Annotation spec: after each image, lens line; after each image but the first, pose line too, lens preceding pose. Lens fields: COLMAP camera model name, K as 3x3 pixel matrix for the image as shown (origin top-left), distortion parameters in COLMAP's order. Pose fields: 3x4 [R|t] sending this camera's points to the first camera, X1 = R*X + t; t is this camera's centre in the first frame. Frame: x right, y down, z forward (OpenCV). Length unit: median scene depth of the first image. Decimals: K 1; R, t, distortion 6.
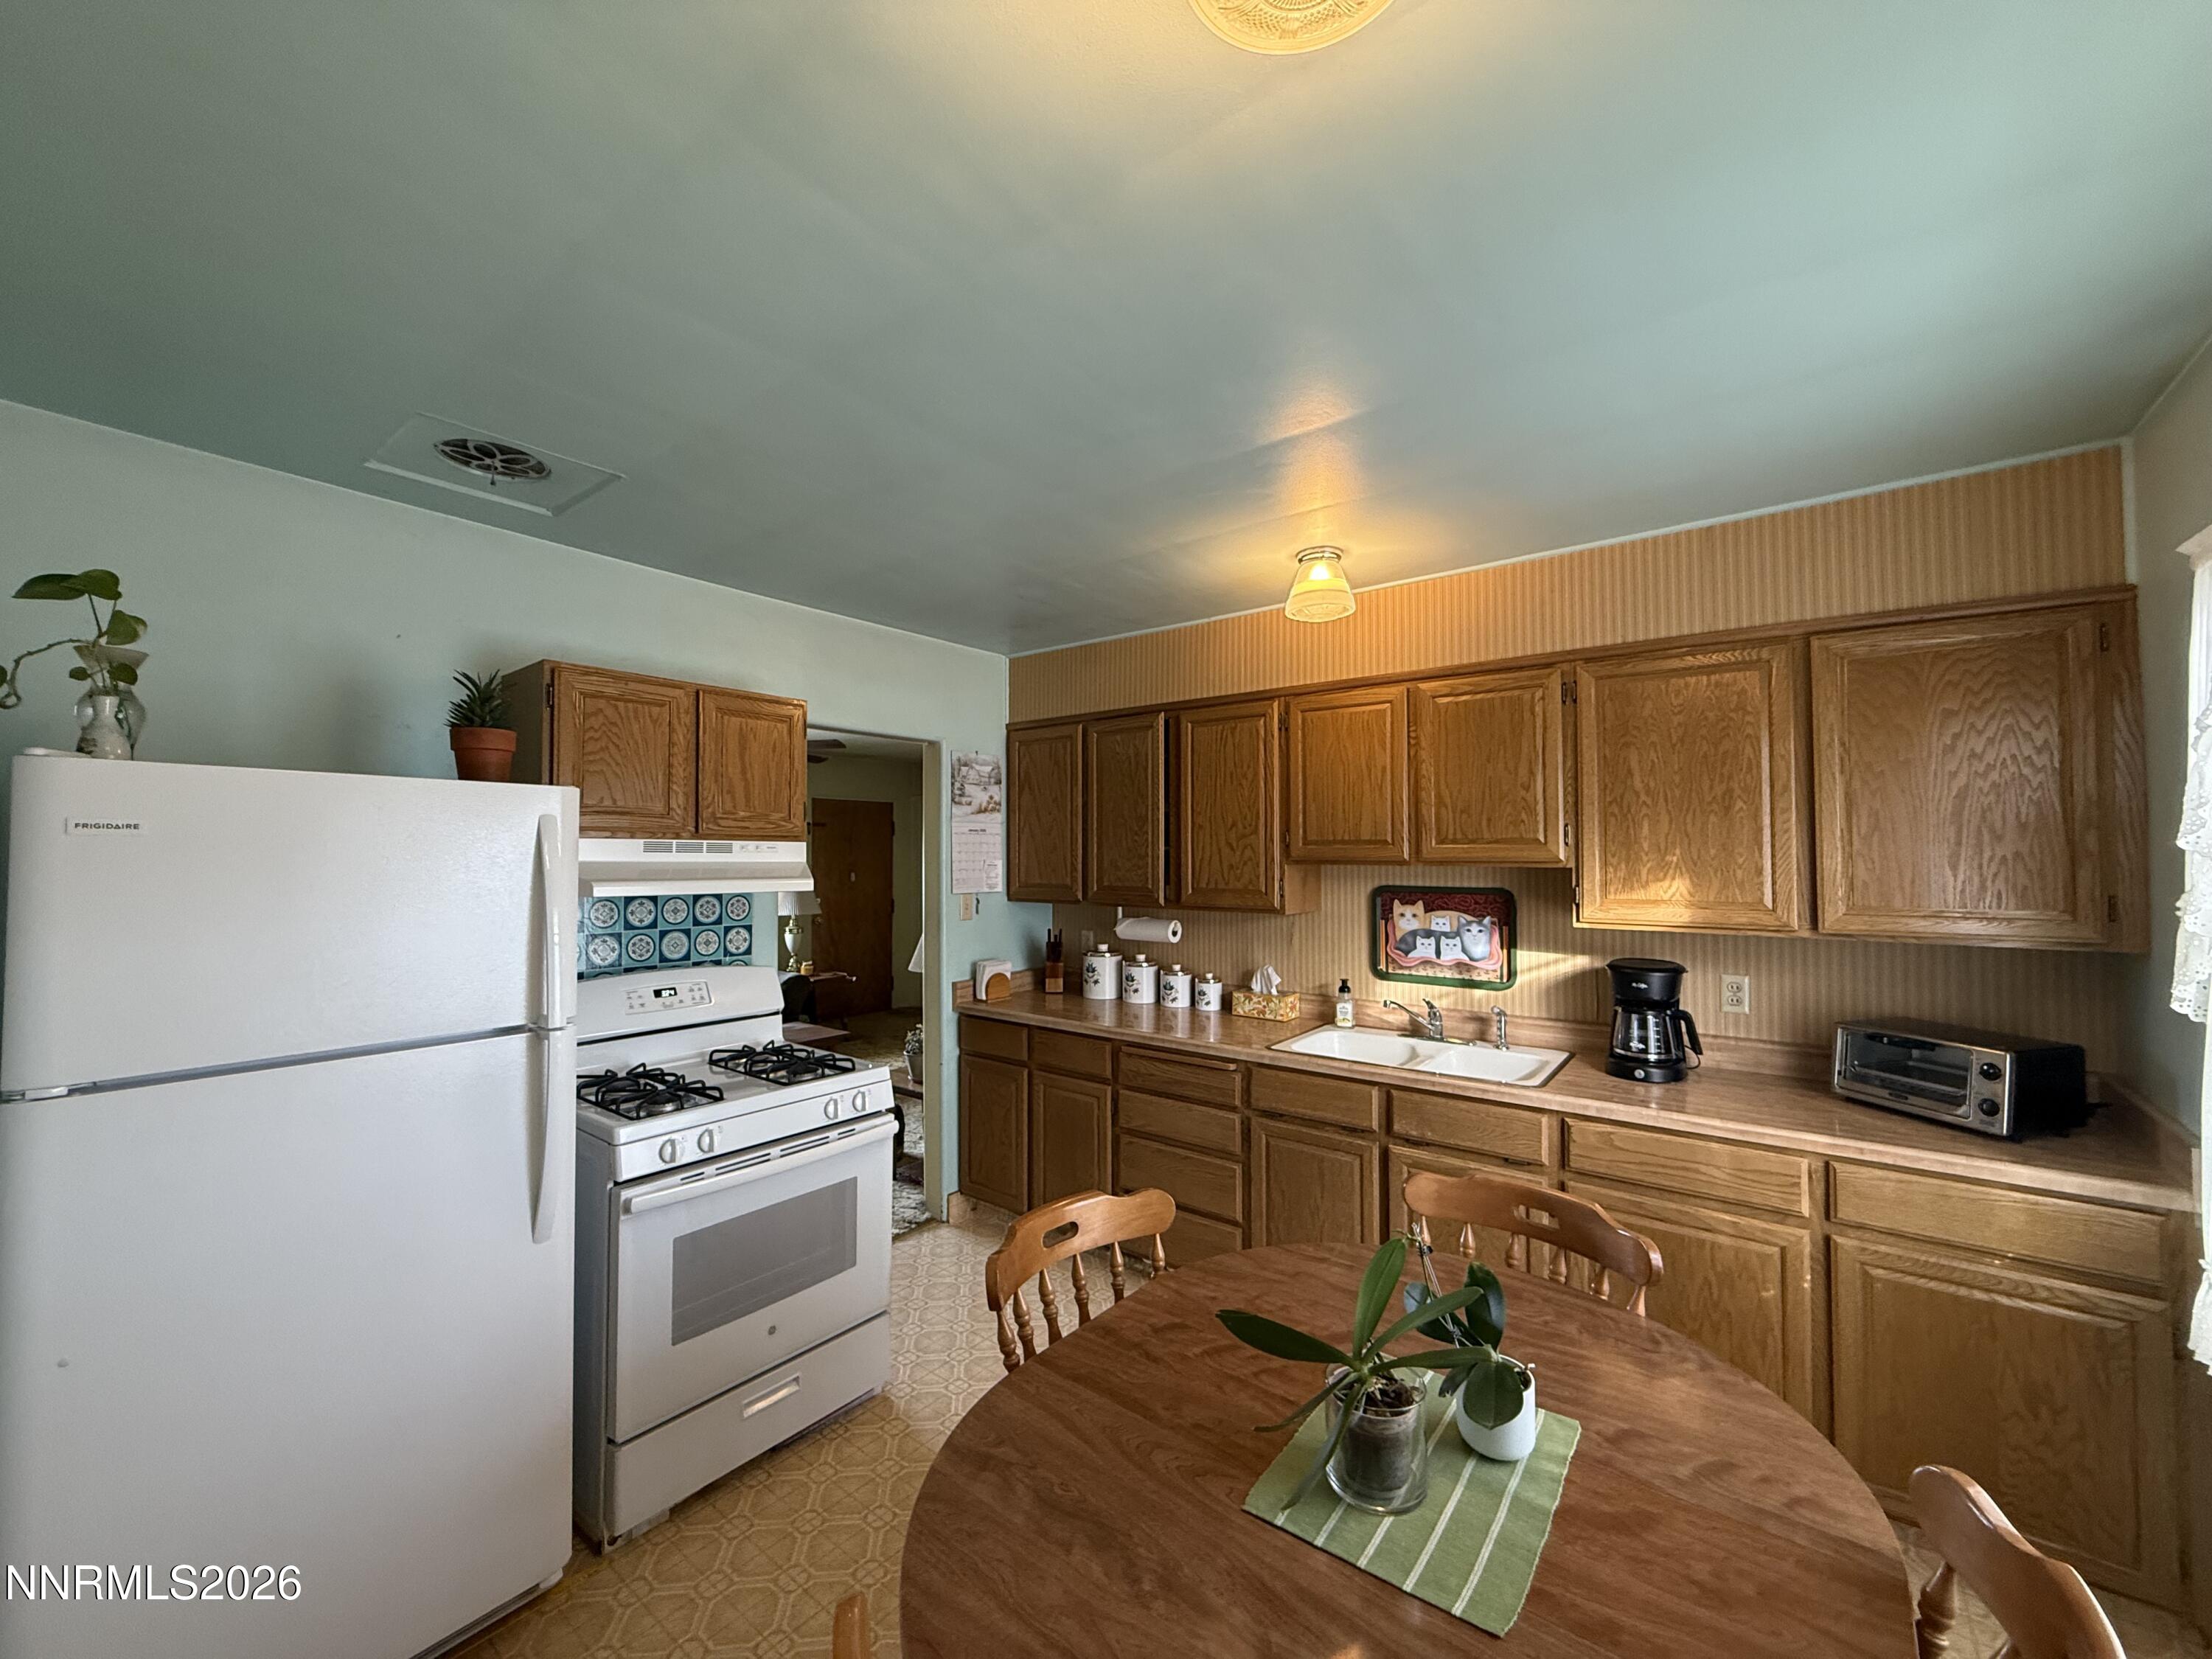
lens RADIAL K [[880.7, 0, 1105.4], [0, 880.7, 825.6], [0, 0, 1]] dist [0.000149, -0.000362]
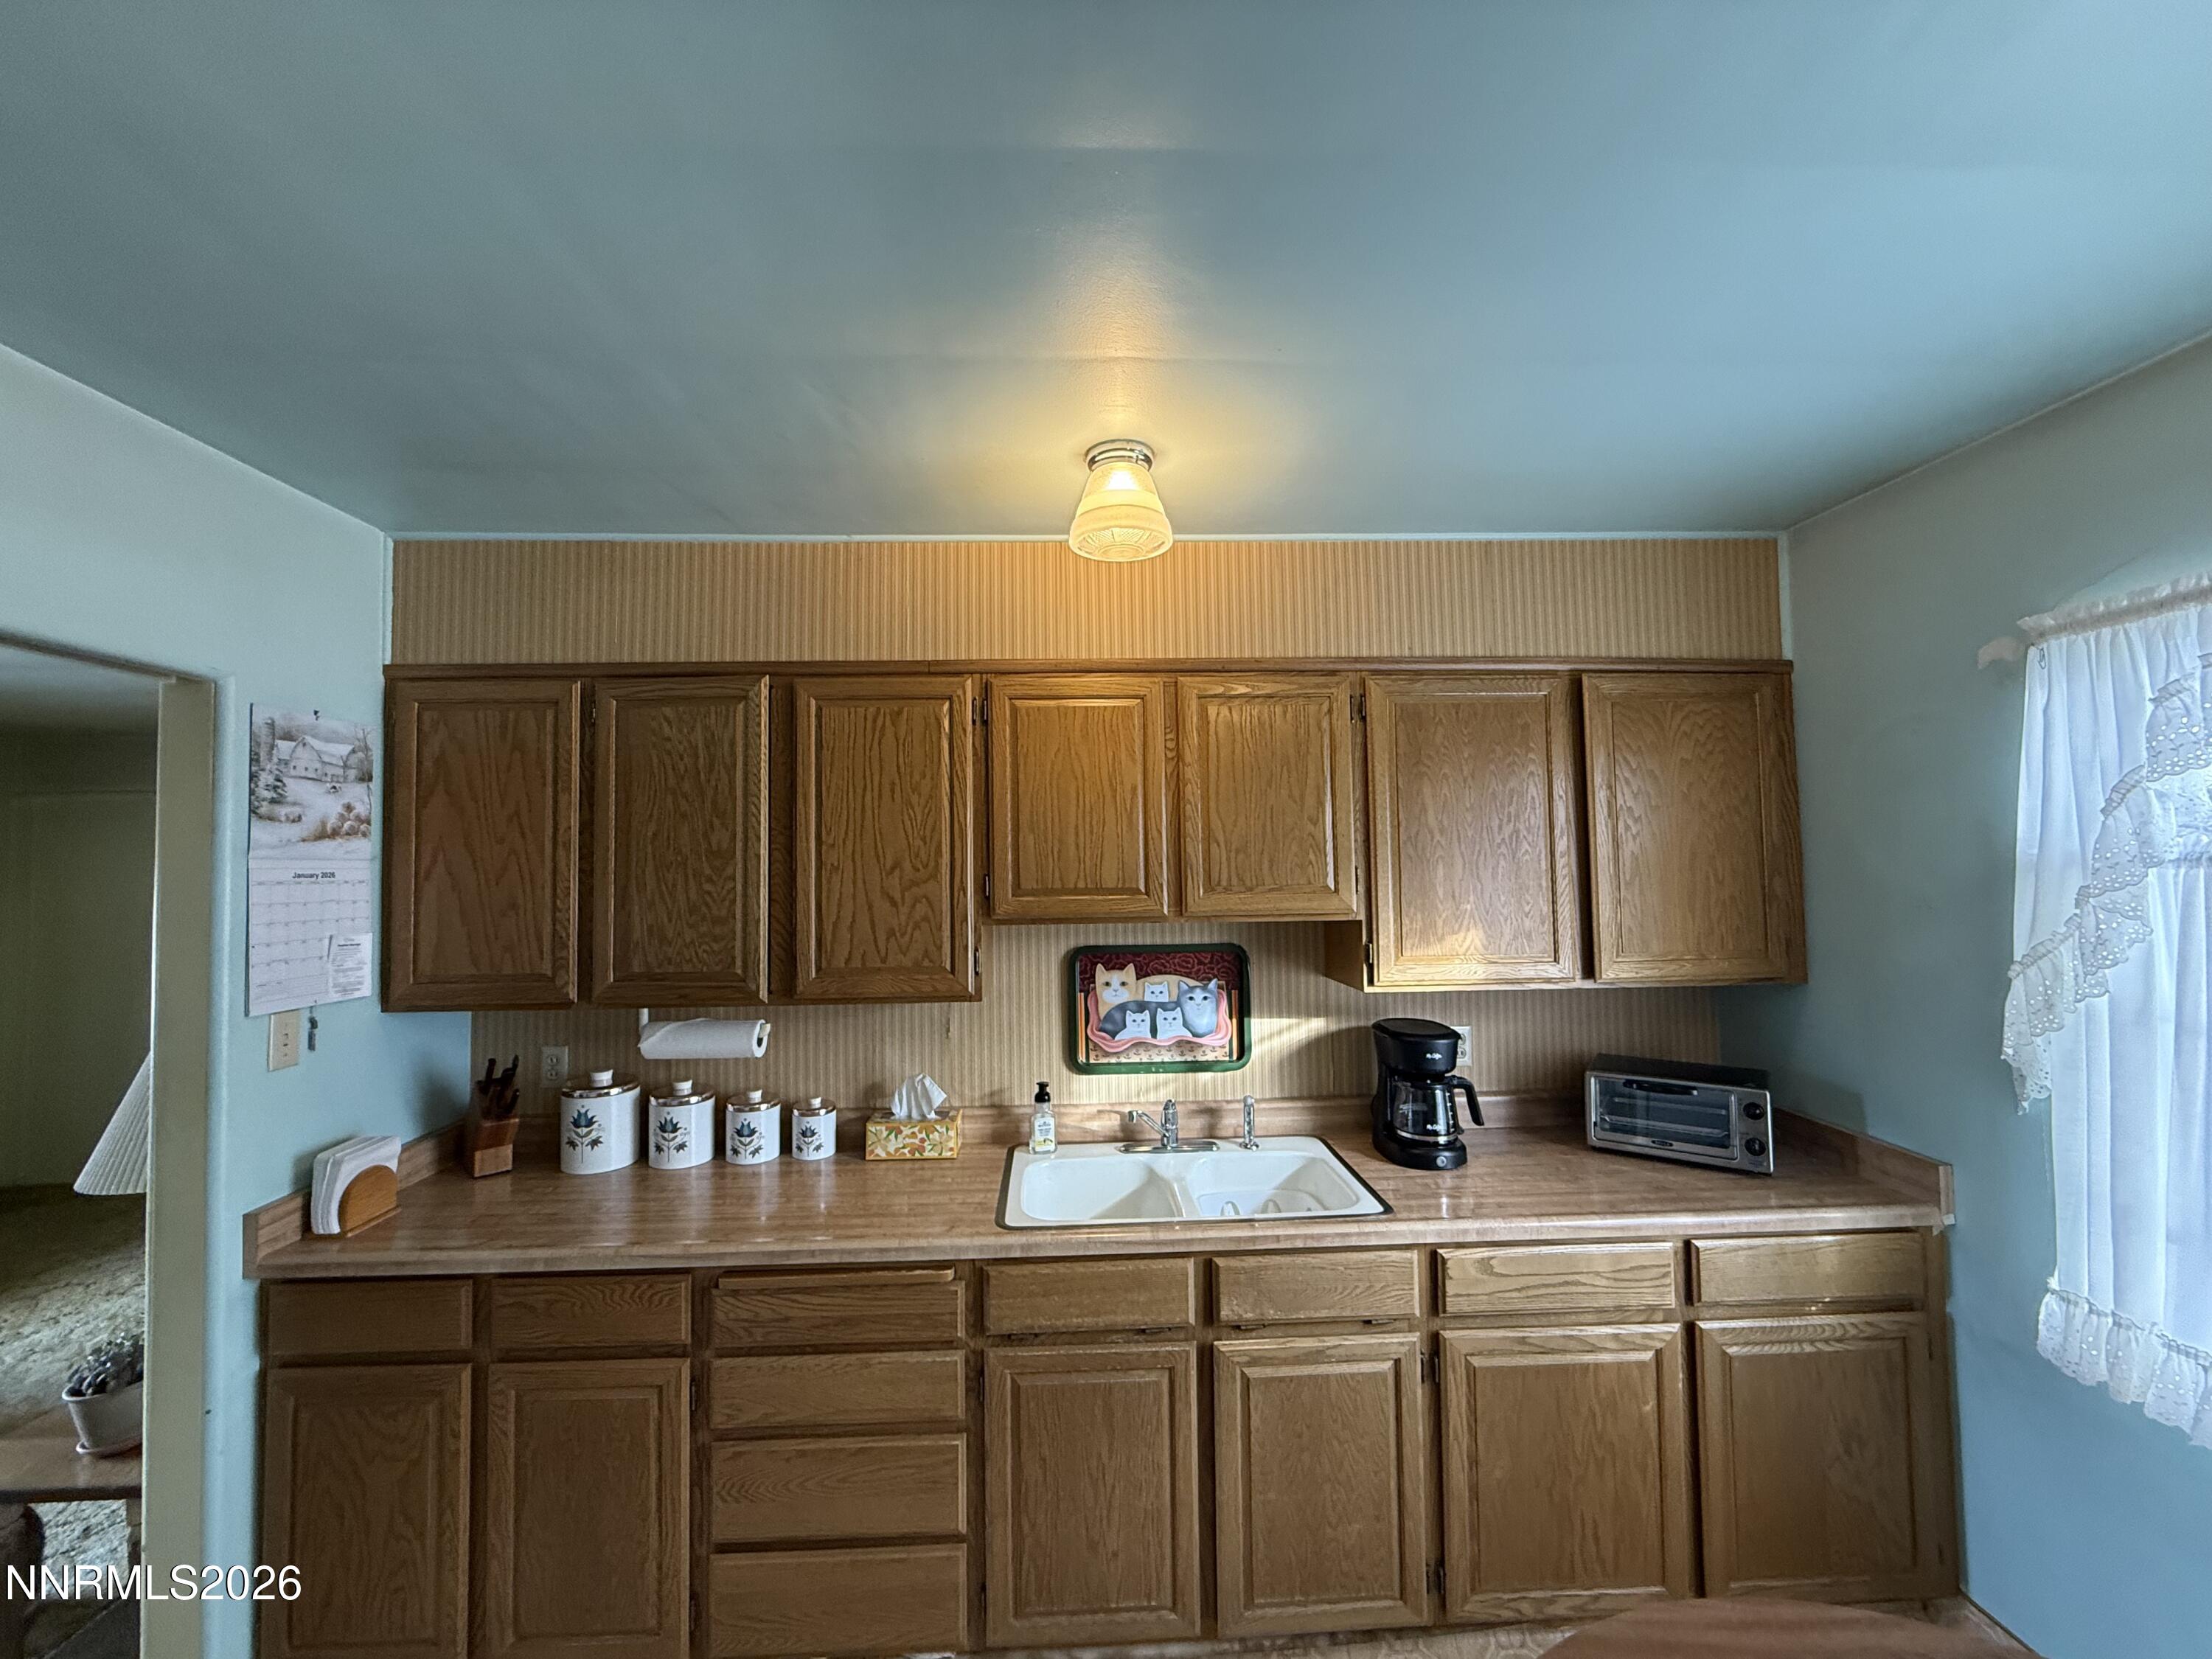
lens RADIAL K [[880.7, 0, 1102.2], [0, 880.7, 828.8], [0, 0, 1]] dist [0.000149, -0.000362]
pose [[0.764402, 0.019175, 0.644454, -0.167871], [-0.006395, 0.999734, -0.022160, -0.015895], [-0.644708, 0.012818, 0.764322, 0.468600]]
